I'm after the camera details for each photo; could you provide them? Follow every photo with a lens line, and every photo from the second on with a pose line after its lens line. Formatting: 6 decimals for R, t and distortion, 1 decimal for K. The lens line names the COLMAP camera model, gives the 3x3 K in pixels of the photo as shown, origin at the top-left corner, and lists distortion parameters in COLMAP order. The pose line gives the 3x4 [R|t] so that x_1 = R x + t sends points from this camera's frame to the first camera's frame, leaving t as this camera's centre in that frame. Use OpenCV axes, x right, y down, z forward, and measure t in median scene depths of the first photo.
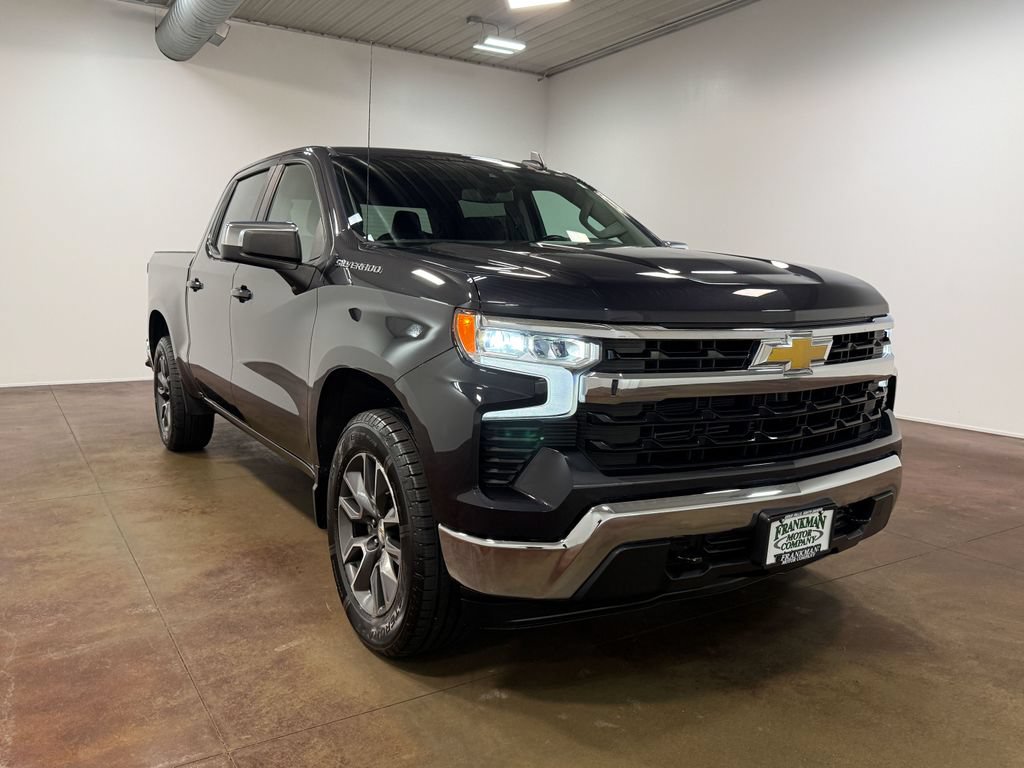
lens RADIAL K [[824.1, 0, 512.0], [0, 824.1, 384.0], [0, 0, 1]] dist [0.103953, -0.192618]
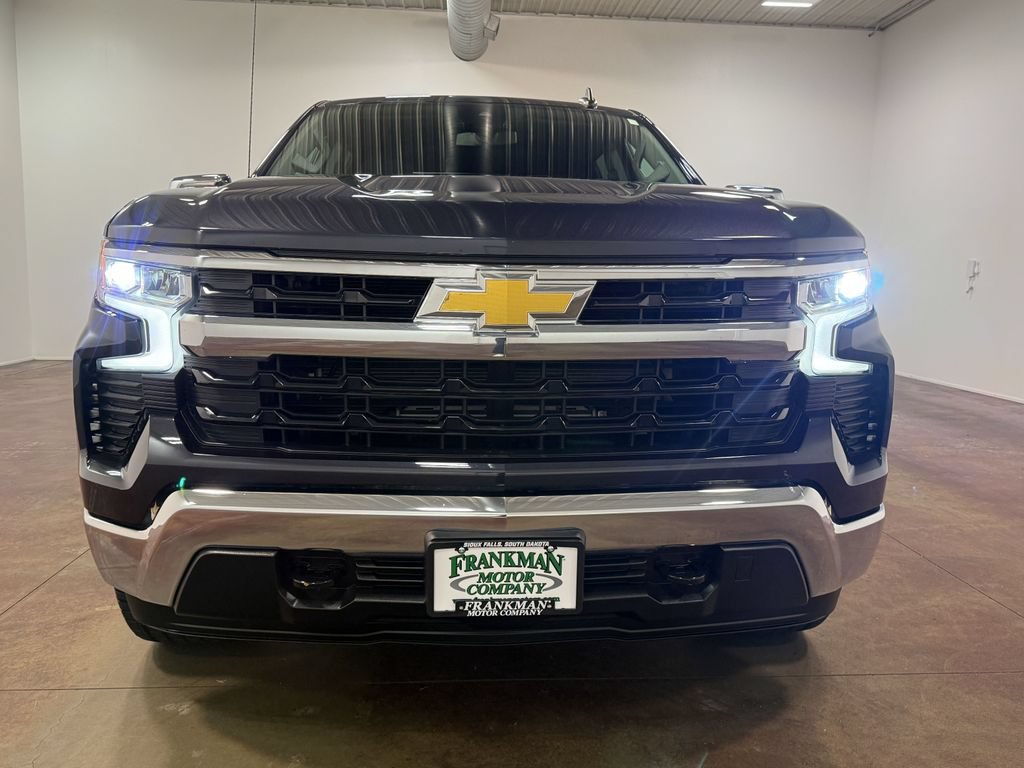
lens RADIAL K [[824.1, 0, 512.0], [0, 824.1, 384.0], [0, 0, 1]] dist [0.103953, -0.192618]
pose [[0.877900, 0.061289, -0.474906, 0.646058], [-0.064654, 0.997865, 0.009261, 0.021382], [0.474460, 0.022574, 0.879988, 0.414622]]
